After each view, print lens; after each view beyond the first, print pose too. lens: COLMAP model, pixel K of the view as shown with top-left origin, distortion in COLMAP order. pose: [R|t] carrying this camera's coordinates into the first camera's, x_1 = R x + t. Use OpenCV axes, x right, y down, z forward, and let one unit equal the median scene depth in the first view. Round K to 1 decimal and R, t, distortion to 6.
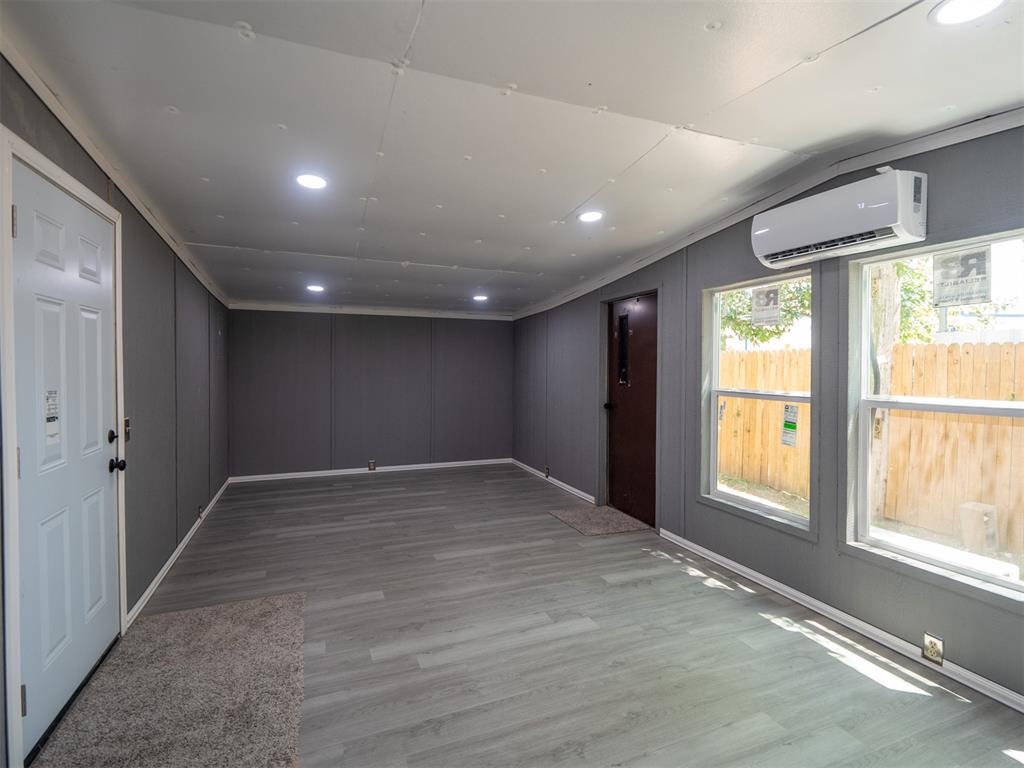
lens RADIAL K [[513.0, 0, 537.1], [0, 513.0, 381.7], [0, 0, 1]] dist [-0.013224, -0.003674]
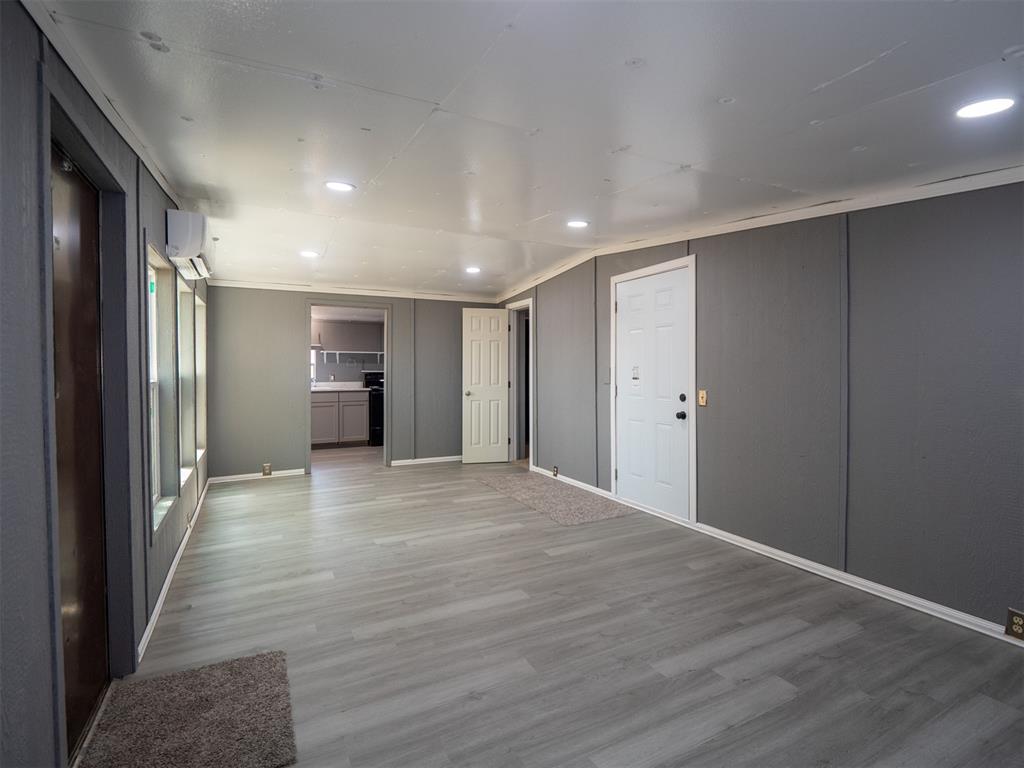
lens RADIAL K [[513.0, 0, 543.9], [0, 513.0, 377.6], [0, 0, 1]] dist [-0.013224, -0.003674]
pose [[-0.994683, 0.005612, -0.102830, -0.162143], [0.000192, 0.998614, 0.052633, -0.032756], [0.102983, 0.052334, -0.993305, 1.933451]]
